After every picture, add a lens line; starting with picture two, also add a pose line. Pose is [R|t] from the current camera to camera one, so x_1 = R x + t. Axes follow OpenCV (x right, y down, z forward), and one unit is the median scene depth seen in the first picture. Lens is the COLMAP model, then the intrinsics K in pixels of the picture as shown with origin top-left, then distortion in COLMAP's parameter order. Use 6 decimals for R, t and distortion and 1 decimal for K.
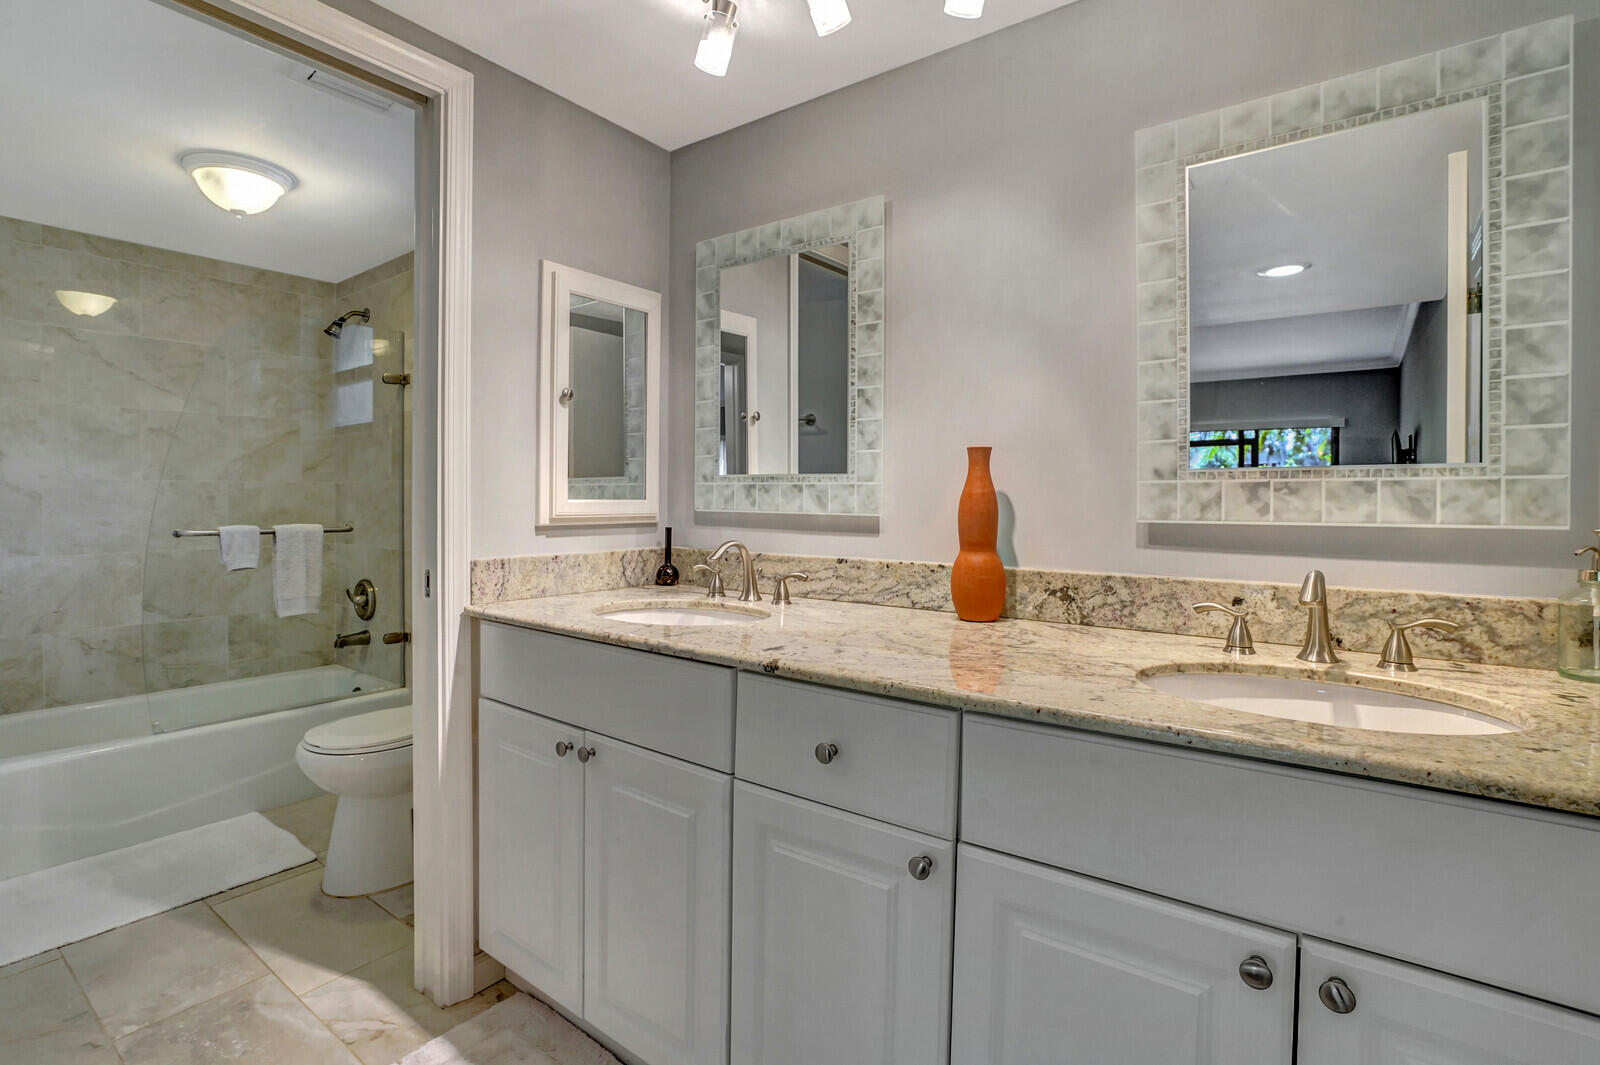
lens RADIAL K [[764.1, 0, 805.2], [0, 764.1, 503.3], [0, 0, 1]] dist [-0.056072, 0.021050]
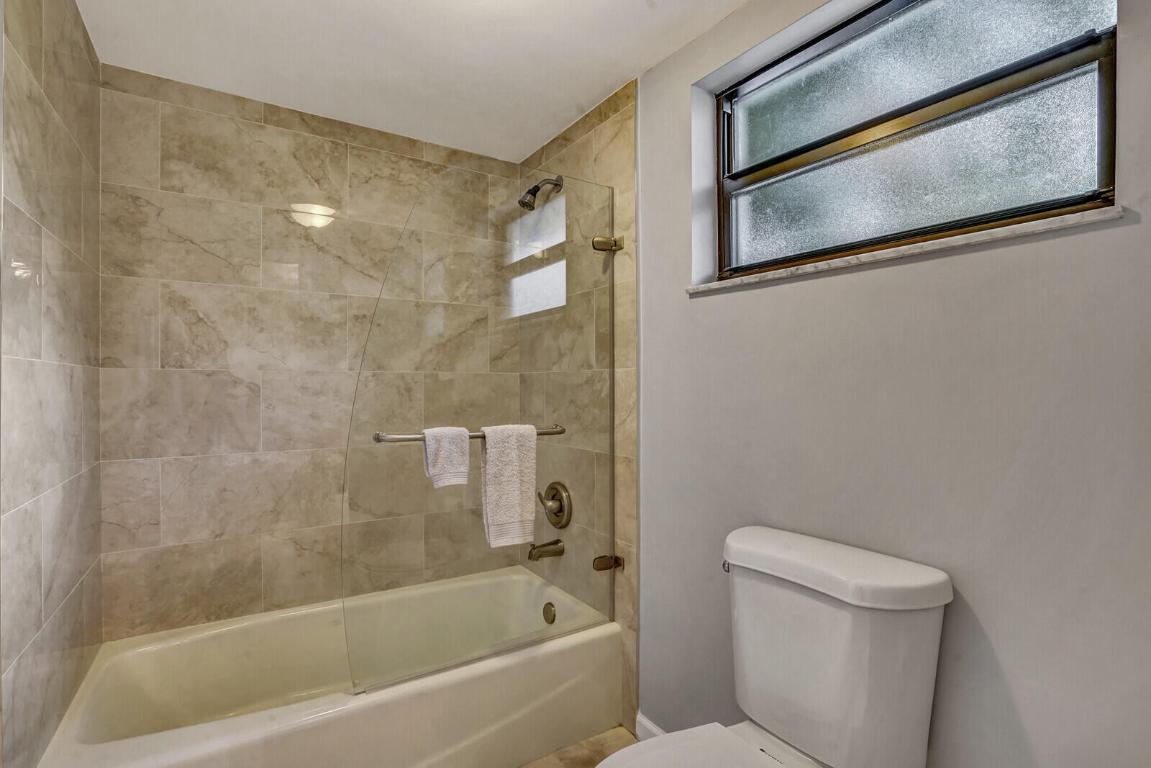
lens RADIAL K [[536.6, 0, 573.5], [0, 536.6, 387.3], [0, 0, 1]] dist [-0.057959, 0.024221]
pose [[0.939172, 0.001599, -0.343445, -0.377804], [-0.002327, 0.999996, -0.001709, -0.009609], [0.343440, 0.002404, 0.939171, 0.444121]]
